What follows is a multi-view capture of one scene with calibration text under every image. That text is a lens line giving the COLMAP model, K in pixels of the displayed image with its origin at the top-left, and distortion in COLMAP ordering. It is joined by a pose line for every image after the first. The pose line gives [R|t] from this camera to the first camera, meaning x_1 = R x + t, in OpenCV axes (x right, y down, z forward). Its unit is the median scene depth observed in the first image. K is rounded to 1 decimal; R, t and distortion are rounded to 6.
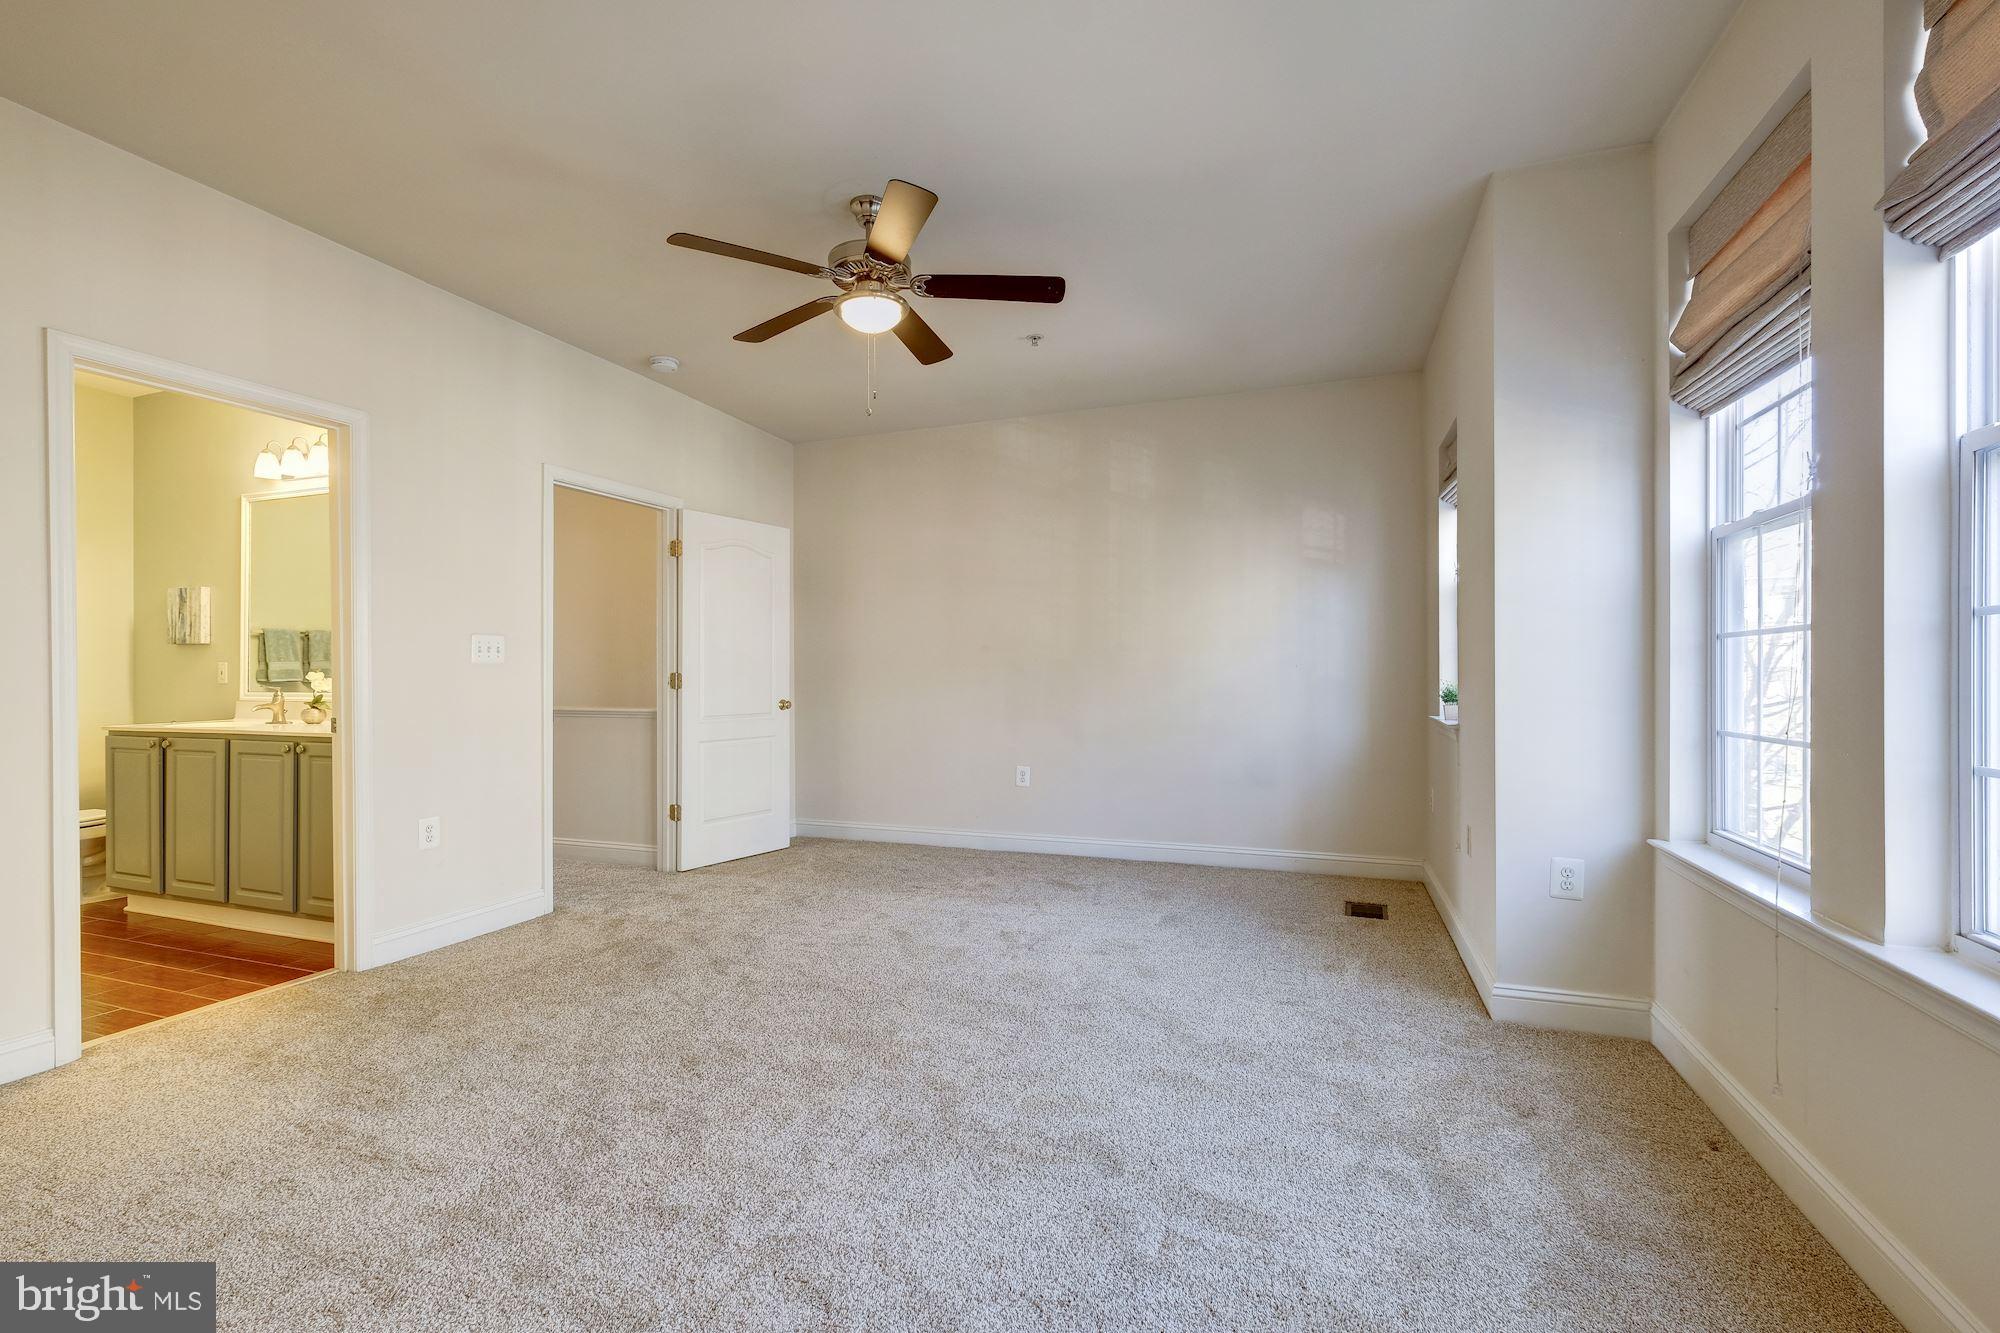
lens RADIAL K [[870.9, 0, 1025.1], [0, 870.9, 670.1], [0, 0, 1]] dist [-0.000282, -0.000433]
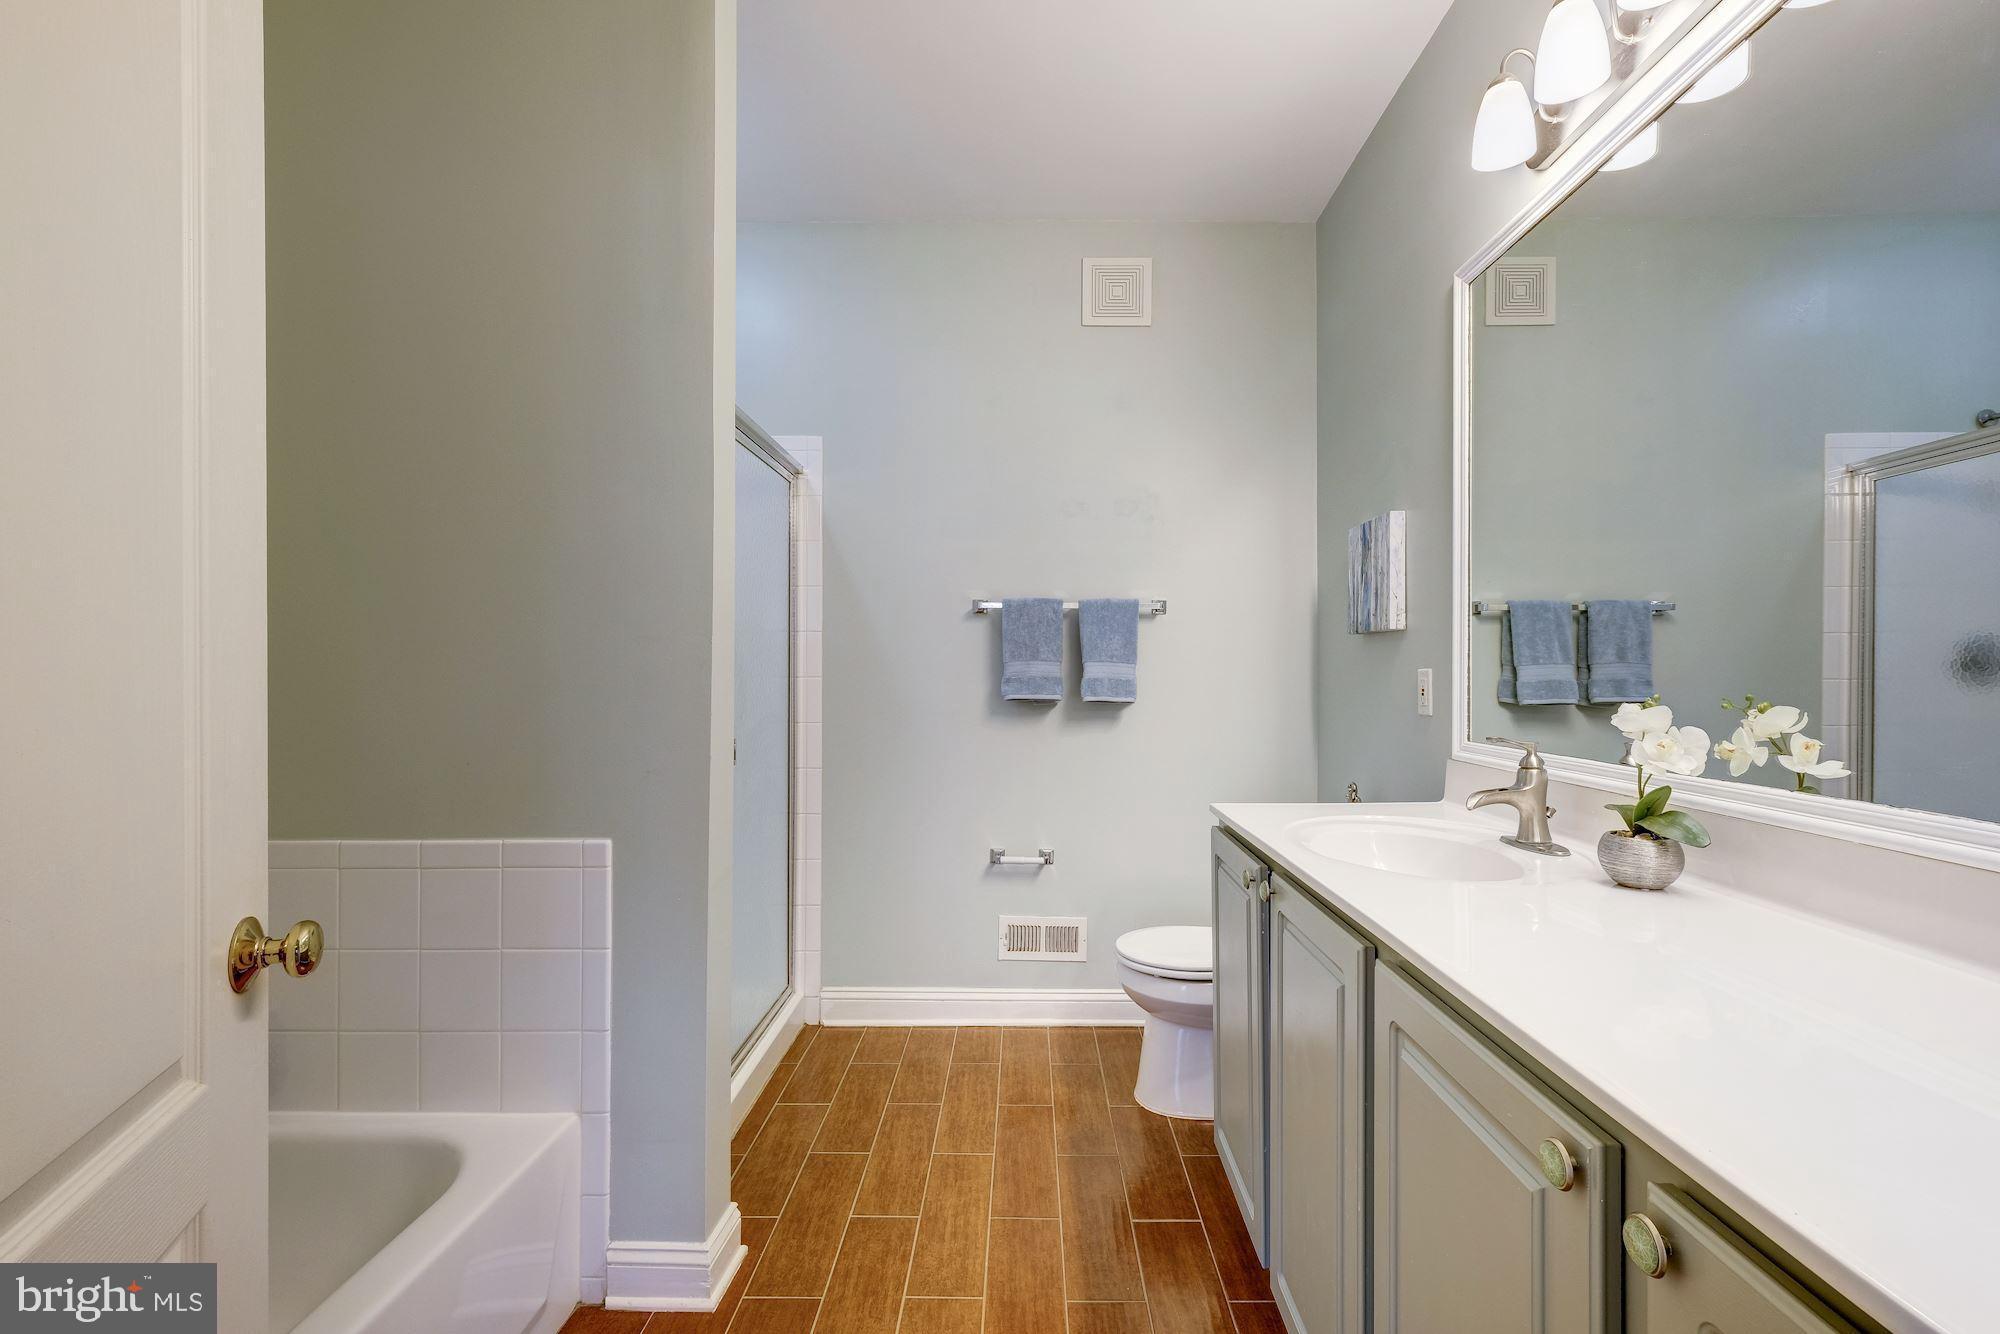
lens RADIAL K [[870.9, 0, 1025.1], [0, 870.9, 670.6], [0, 0, 1]] dist [-0.000282, -0.000433]
pose [[0.323892, -0.000658, -0.946094, -0.542734], [0.003026, 0.999995, 0.000340, -0.008655], [0.946089, -0.002973, 0.323893, 0.635443]]
